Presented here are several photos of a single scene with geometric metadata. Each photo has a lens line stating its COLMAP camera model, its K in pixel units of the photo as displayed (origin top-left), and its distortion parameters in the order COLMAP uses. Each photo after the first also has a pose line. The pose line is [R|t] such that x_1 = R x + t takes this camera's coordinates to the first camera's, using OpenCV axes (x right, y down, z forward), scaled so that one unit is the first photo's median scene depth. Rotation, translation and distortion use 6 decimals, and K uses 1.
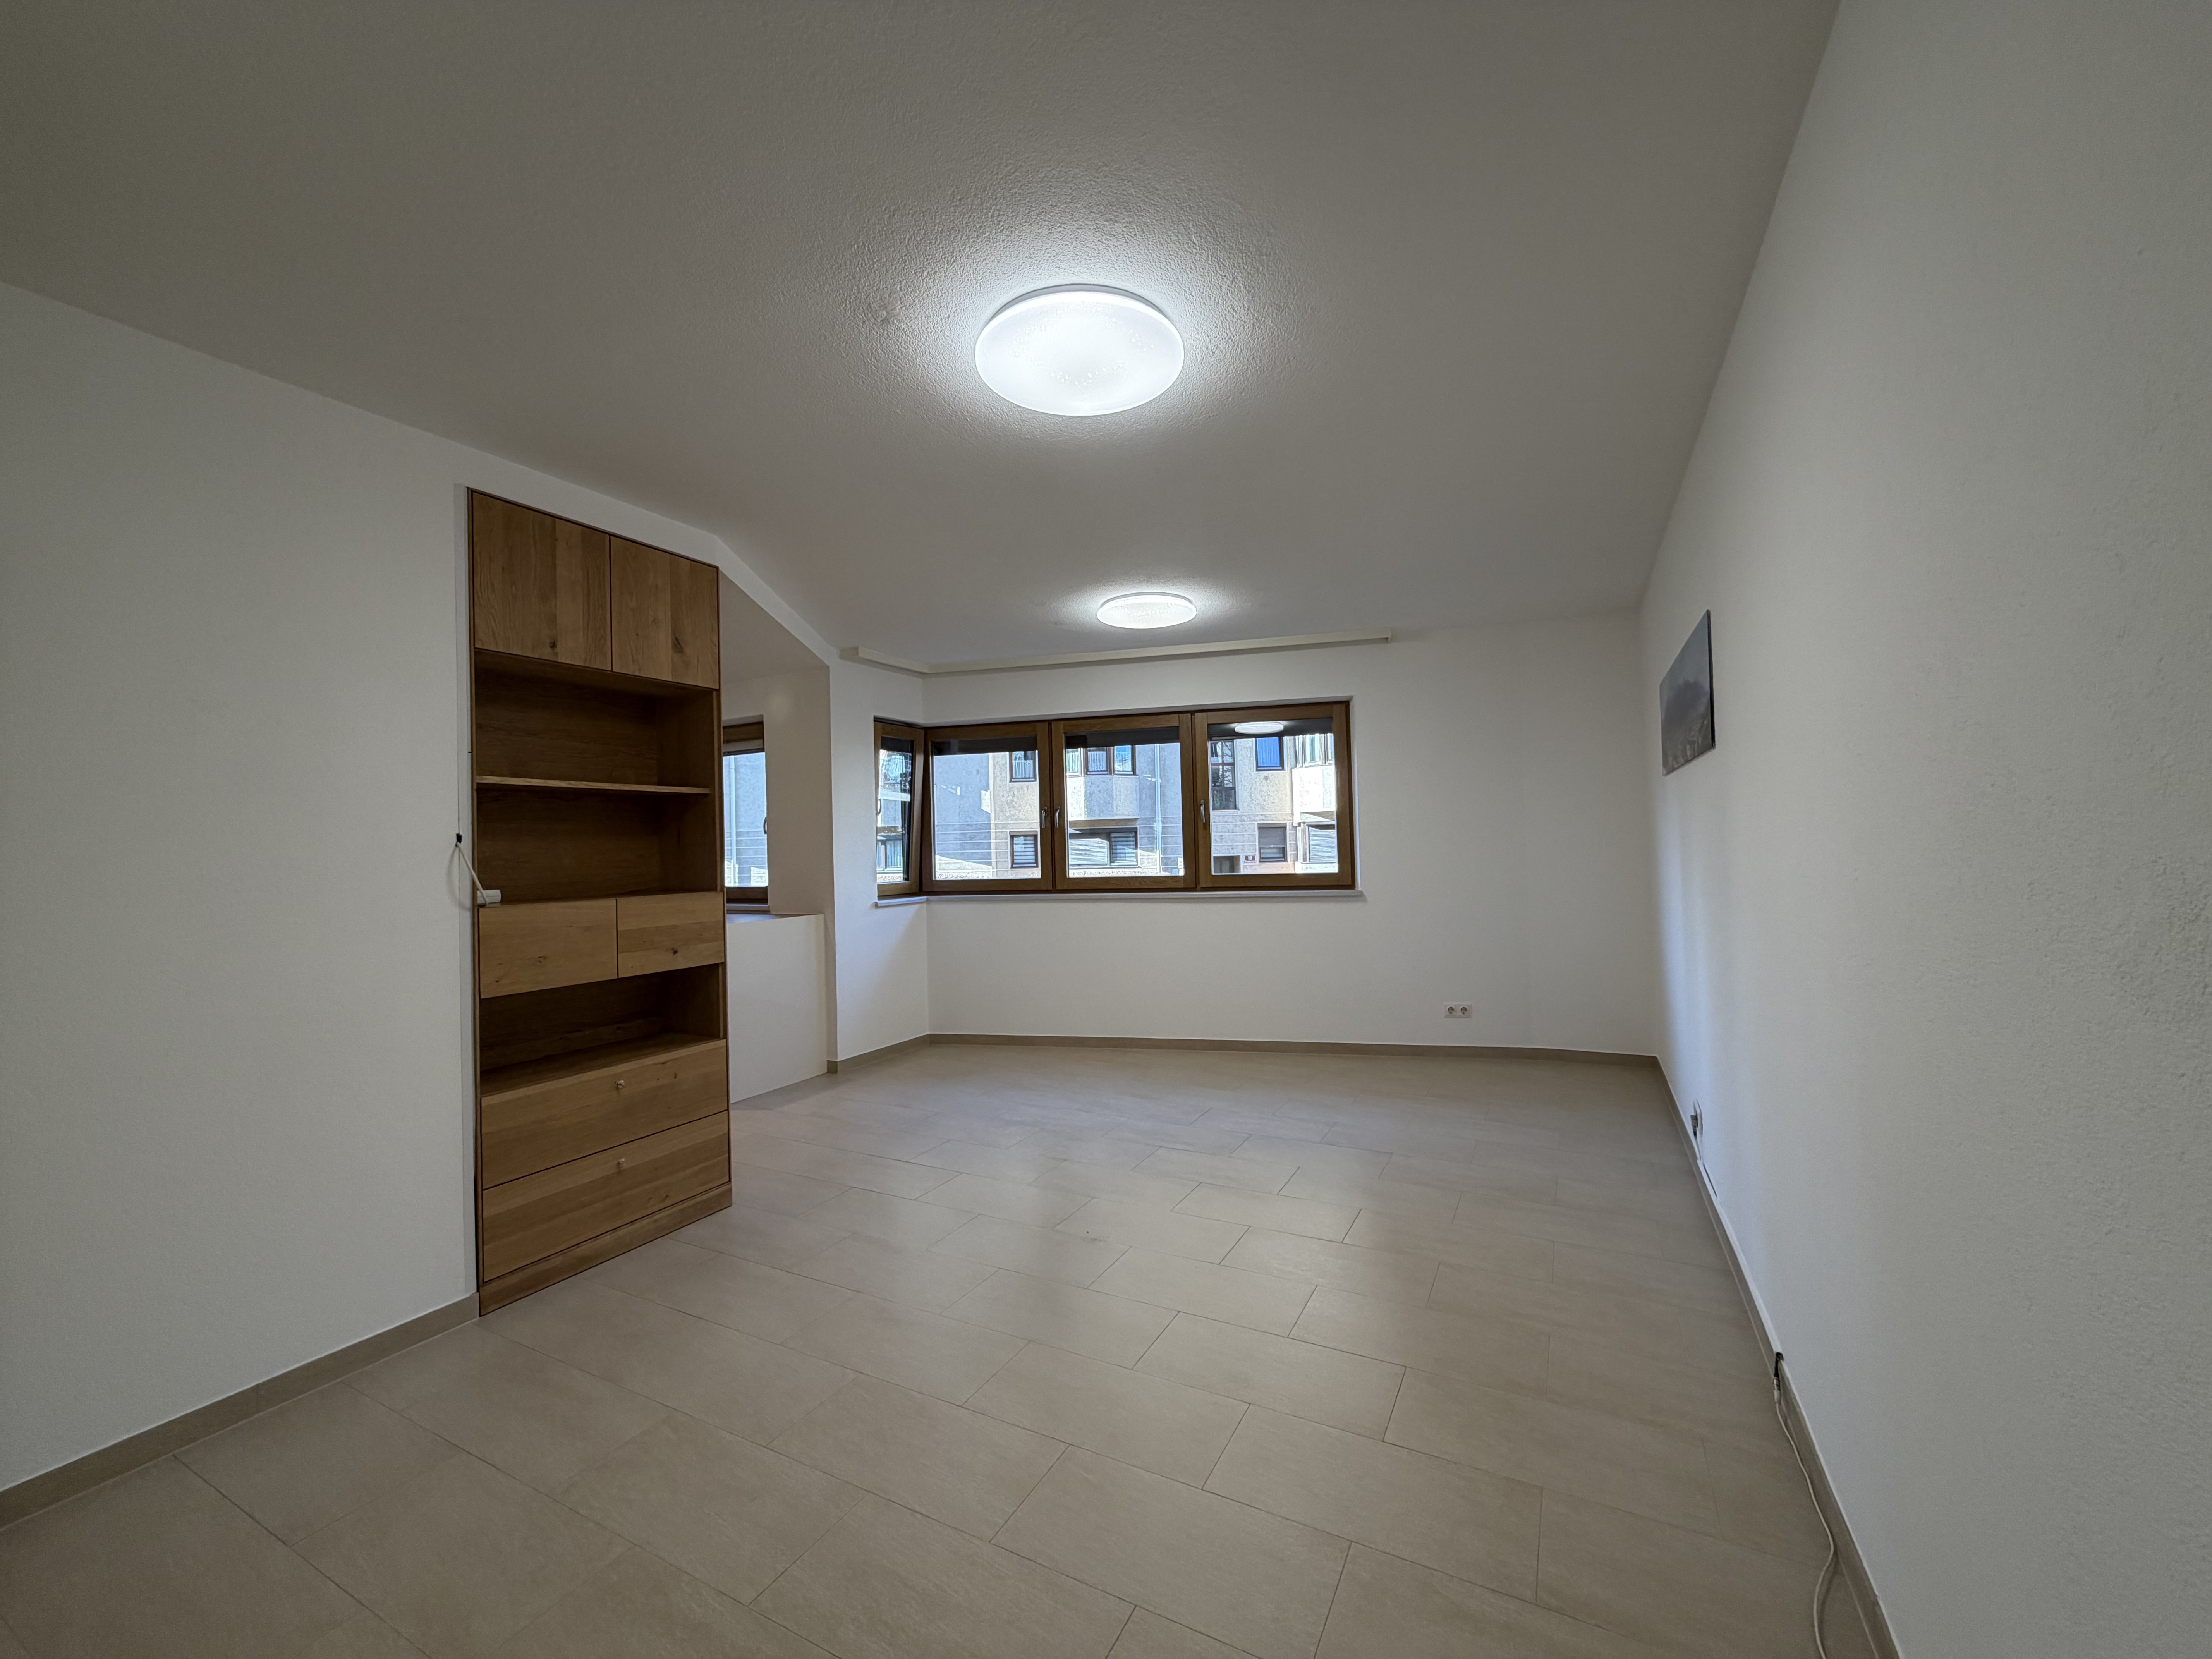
lens RADIAL K [[879.7, 0, 1104.0], [0, 879.7, 829.3], [0, 0, 1]] dist [0.001045, -0.000078]
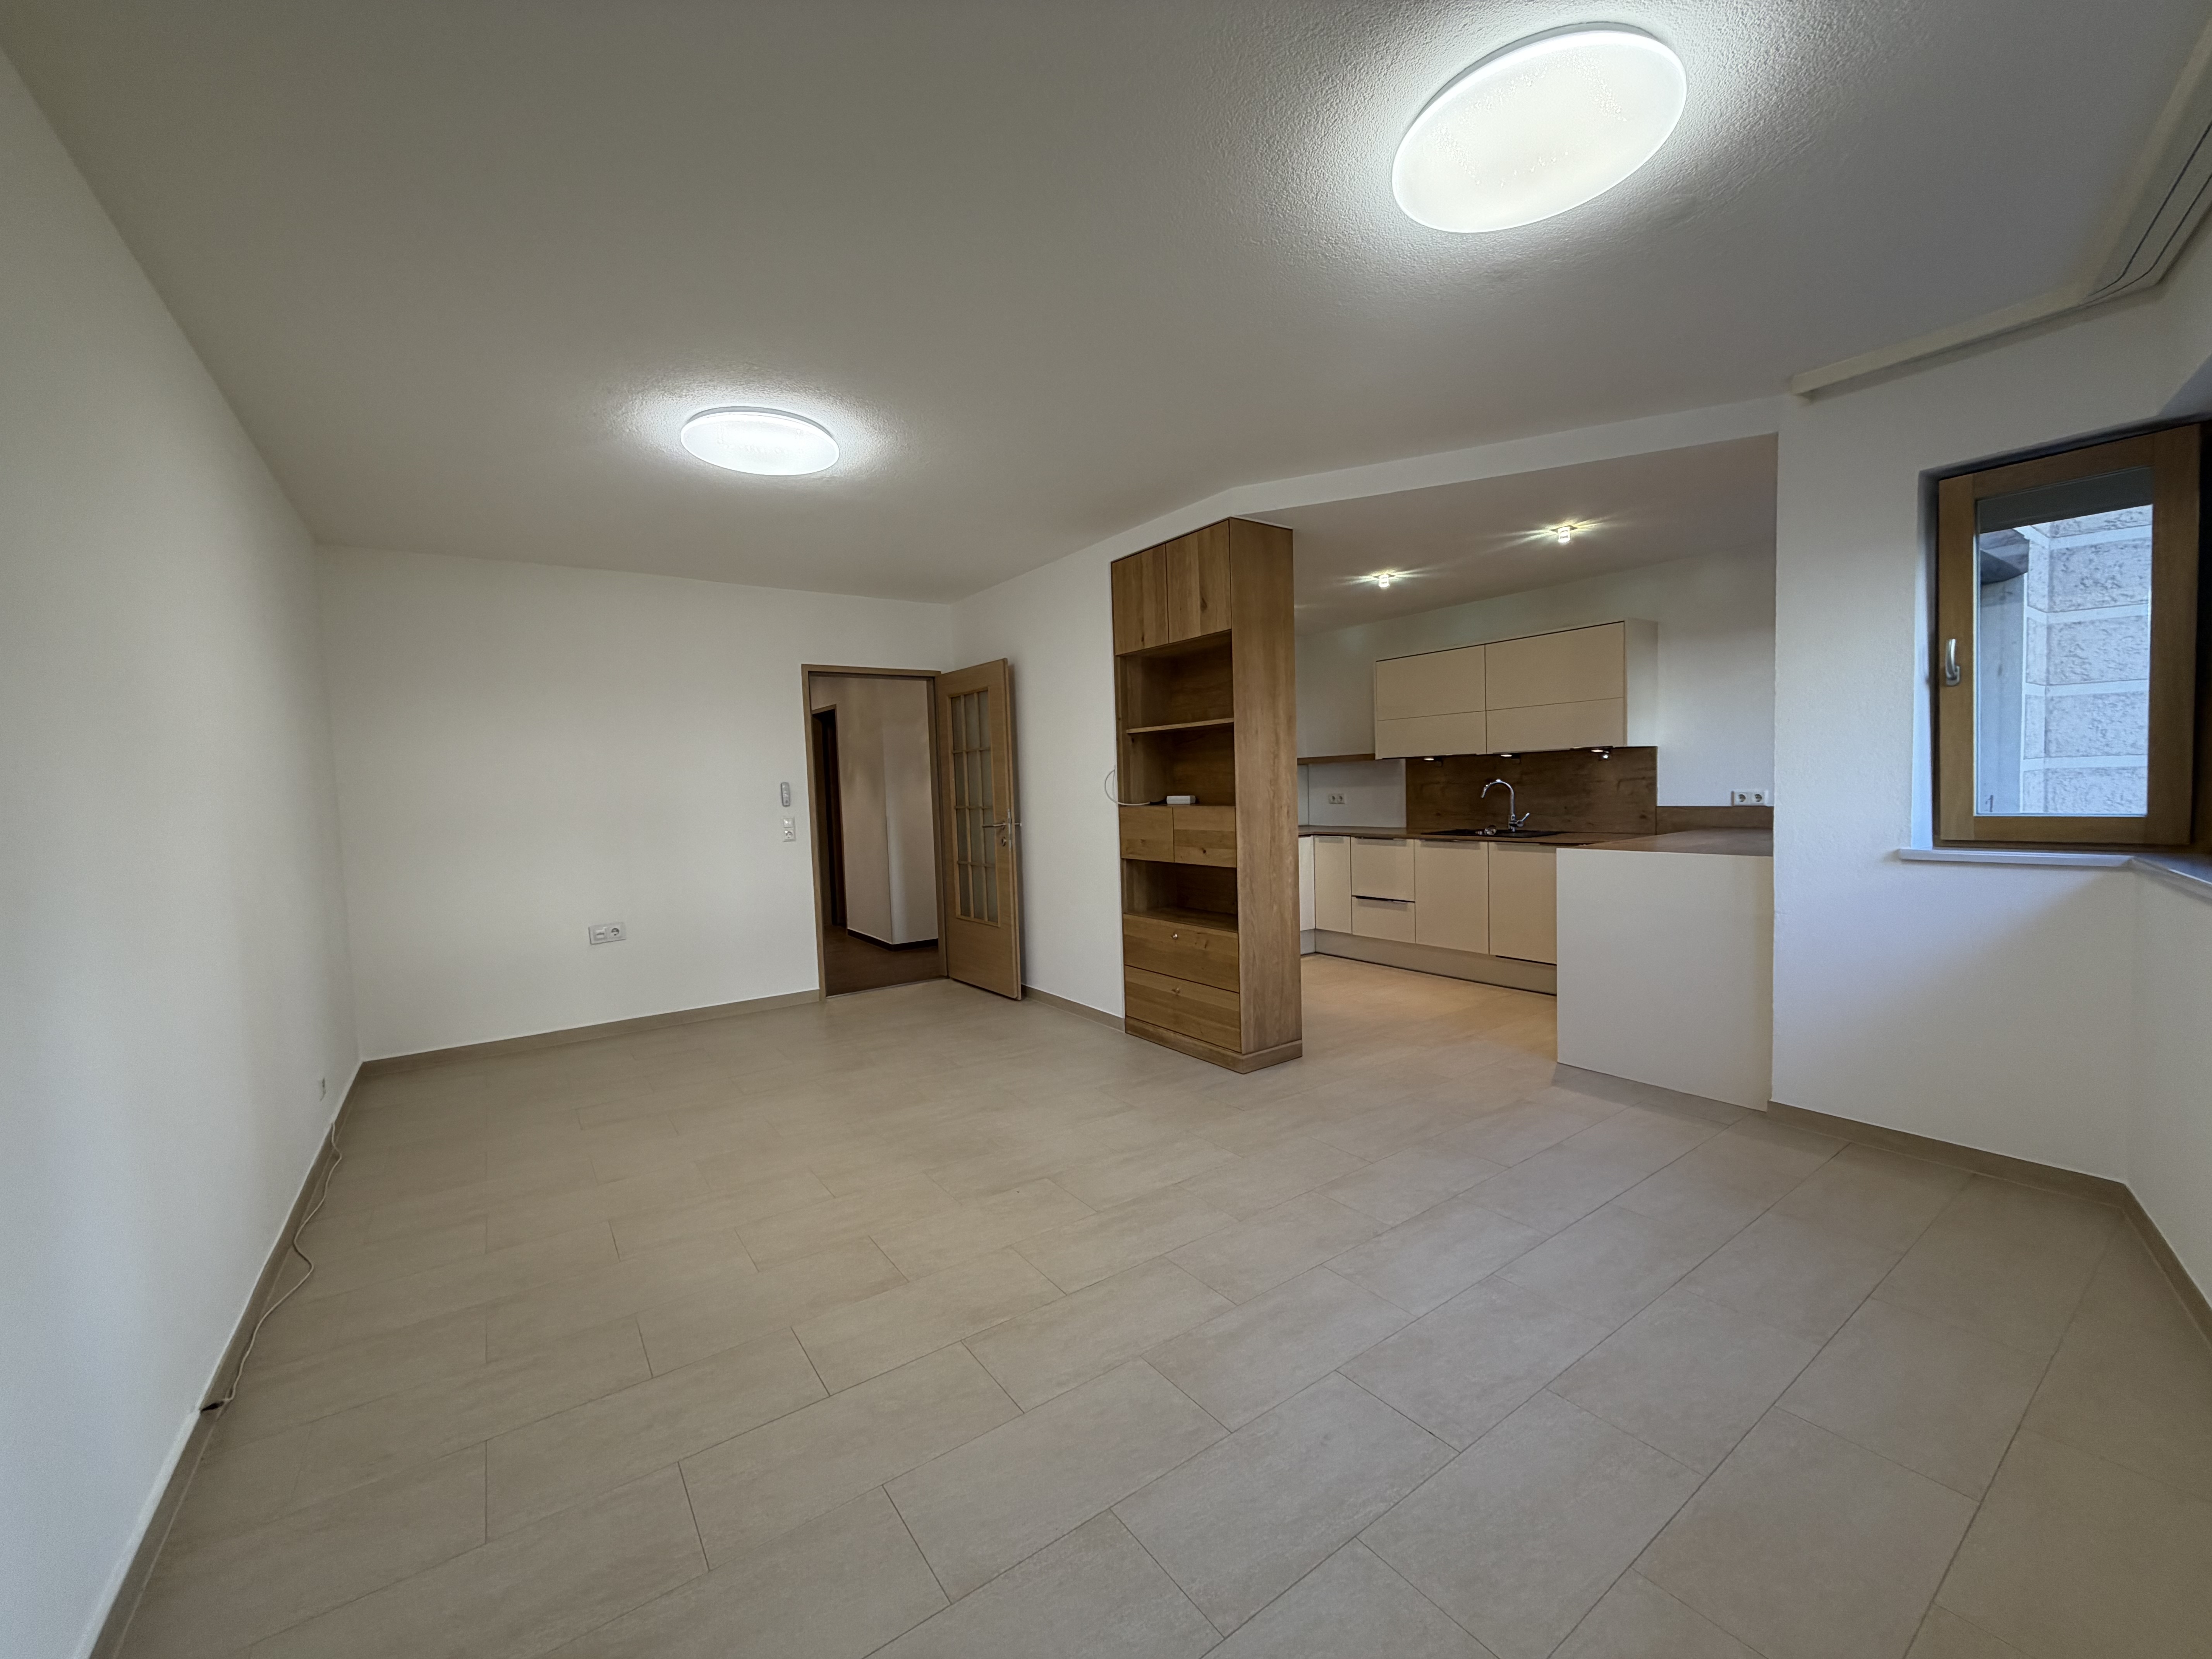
lens RADIAL K [[879.7, 0, 1104.0], [0, 879.7, 829.3], [0, 0, 1]] dist [0.001045, -0.000078]
pose [[-0.444175, 0.094605, -0.890931, 0.725049], [0.068037, 0.995100, 0.071746, 0.005475], [0.893353, -0.028749, -0.448435, 1.470139]]
